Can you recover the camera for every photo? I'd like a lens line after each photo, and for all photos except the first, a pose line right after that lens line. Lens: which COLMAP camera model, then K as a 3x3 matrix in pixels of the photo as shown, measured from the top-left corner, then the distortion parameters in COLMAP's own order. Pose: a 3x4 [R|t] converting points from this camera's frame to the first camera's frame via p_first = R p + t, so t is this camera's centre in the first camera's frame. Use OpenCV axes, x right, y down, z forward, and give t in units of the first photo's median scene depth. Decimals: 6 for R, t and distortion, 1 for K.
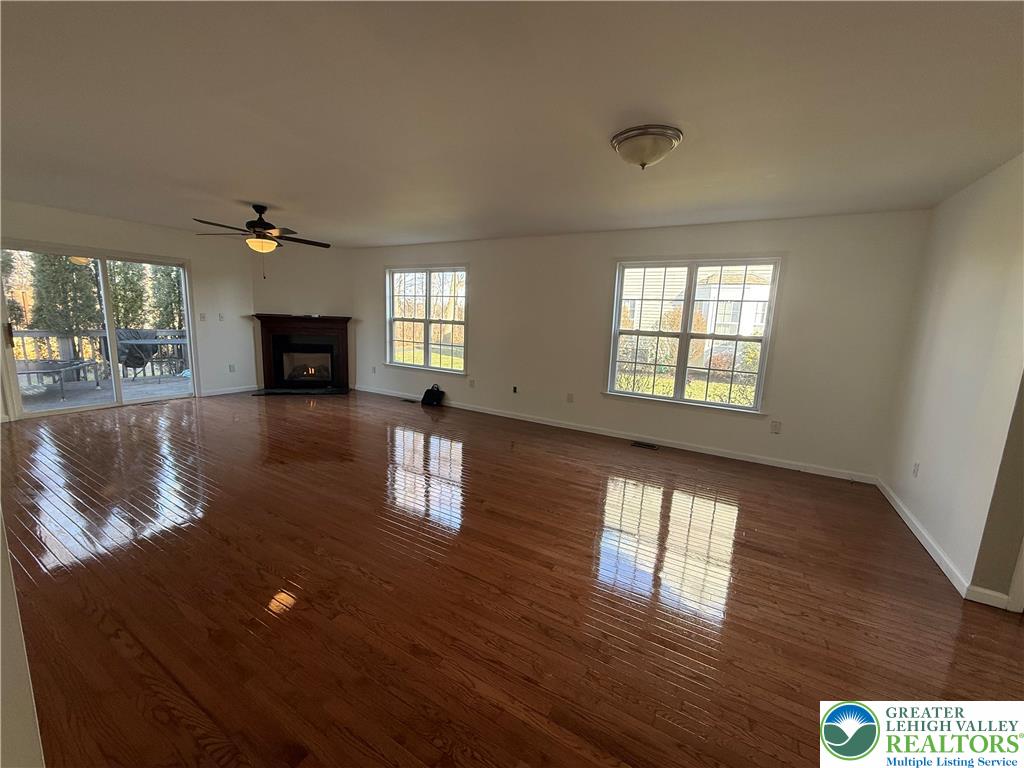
lens RADIAL K [[407.9, 0, 518.3], [0, 407.9, 379.2], [0, 0, 1]] dist [-0.000271, 0.000540]
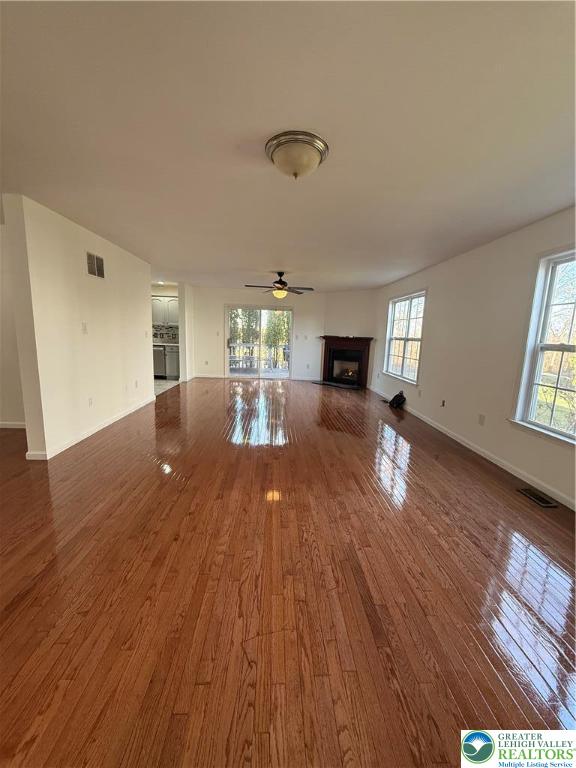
lens RADIAL K [[305.9, 0, 287.4], [0, 305.9, 384.5], [0, 0, 1]] dist [-0.000271, 0.000540]
pose [[0.534388, 0.119515, -0.836747, 0.380509], [-0.142042, 0.988572, 0.050486, -0.004183], [0.833219, 0.091874, 0.545258, 0.217564]]
